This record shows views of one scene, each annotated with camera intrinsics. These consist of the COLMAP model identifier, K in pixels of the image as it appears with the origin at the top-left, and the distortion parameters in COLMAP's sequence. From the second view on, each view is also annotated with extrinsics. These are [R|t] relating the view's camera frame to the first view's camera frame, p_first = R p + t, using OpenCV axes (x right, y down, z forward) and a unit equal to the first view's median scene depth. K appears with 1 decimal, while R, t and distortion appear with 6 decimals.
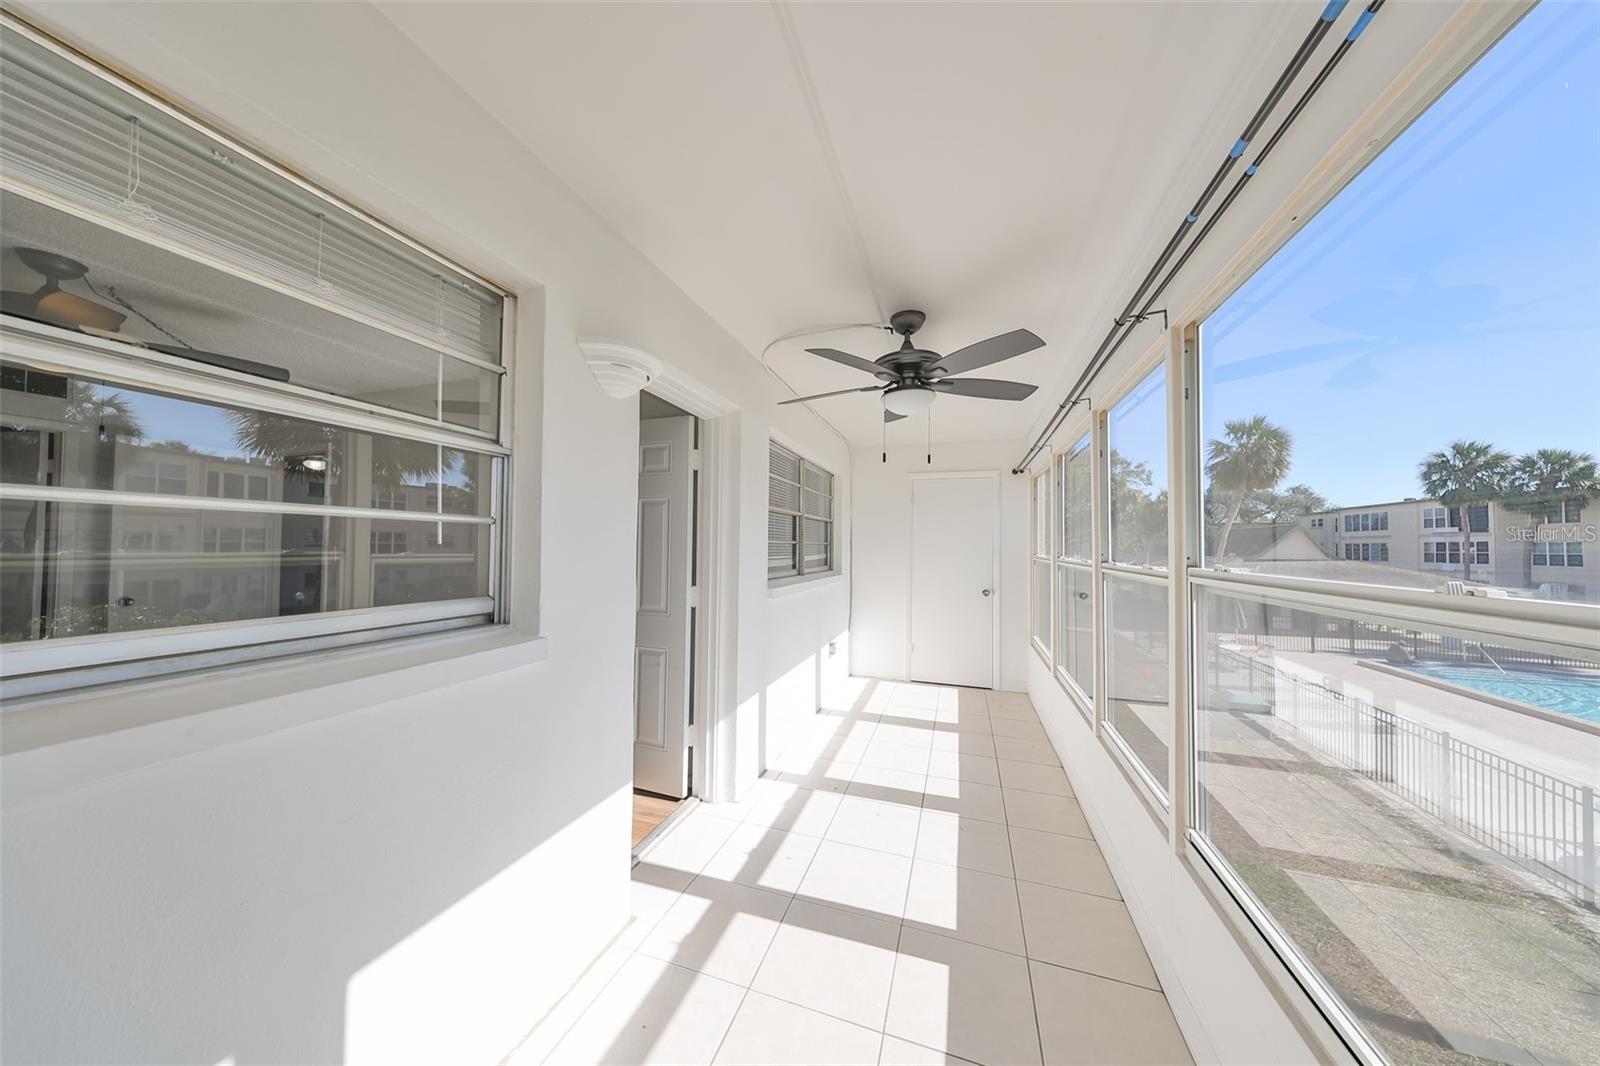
lens RADIAL K [[484.7, 0, 809.1], [0, 484.7, 535.4], [0, 0, 1]] dist [0.000588, 0.000108]
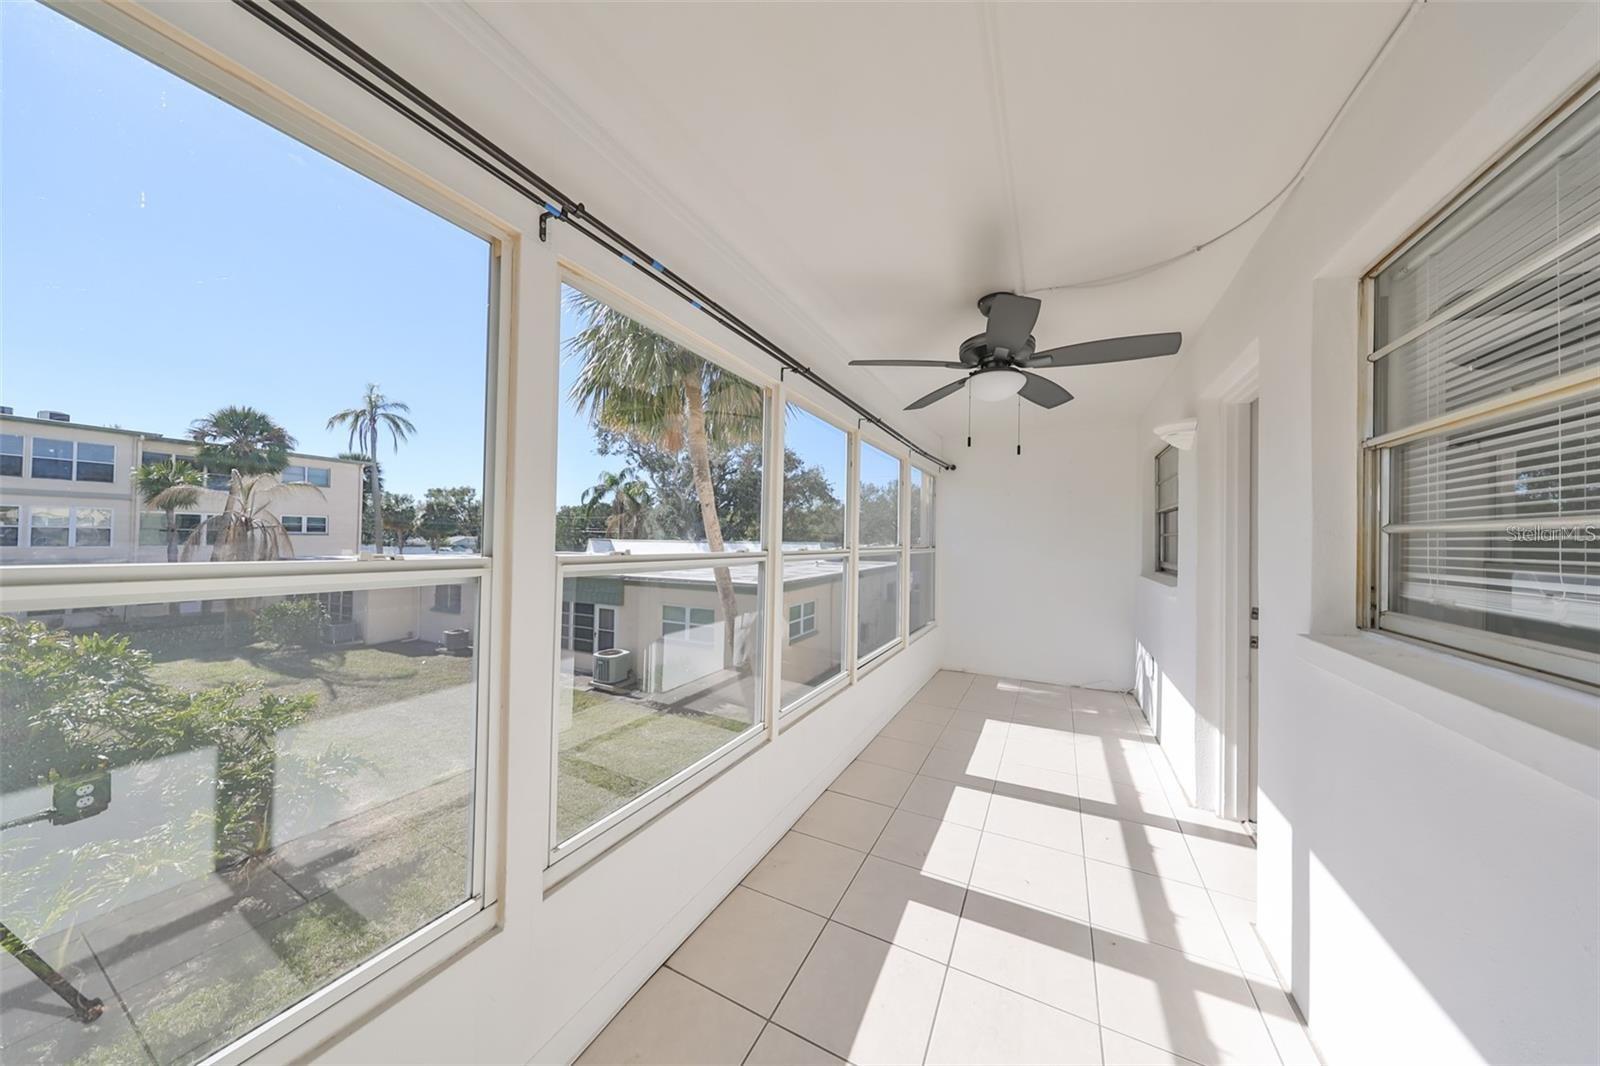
lens RADIAL K [[484.7, 0, 809.1], [0, 484.7, 535.4], [0, 0, 1]] dist [0.000588, 0.000108]
pose [[-0.986713, -0.023994, 0.160692, 0.196756], [-0.029834, 0.998975, -0.034034, 0.028344], [-0.159711, -0.038376, -0.986418, 0.963488]]
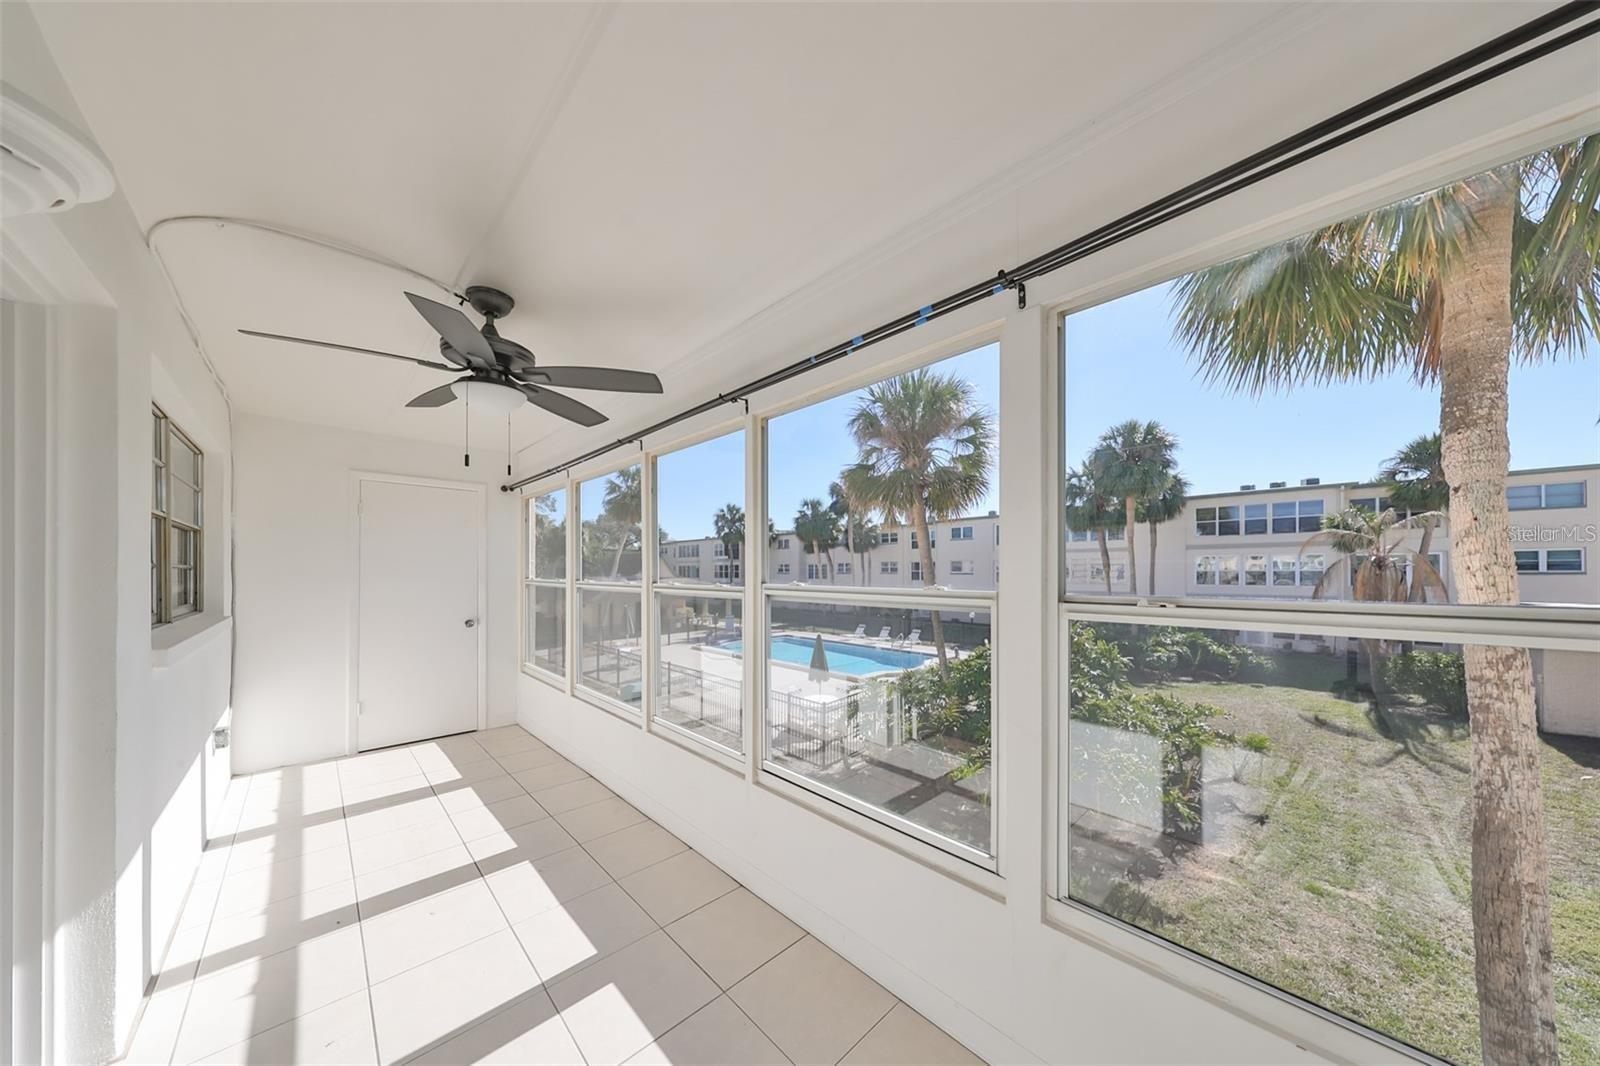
lens RADIAL K [[499.0, 0, 794.3], [0, 499.0, 569.7], [0, 0, 1]] dist [0.001629, 0.000124]
pose [[0.473823, -0.006421, 0.880597, -0.149566], [-0.015326, 0.999762, 0.015536, -0.000542], [-0.880487, -0.020857, 0.473611, 0.060526]]
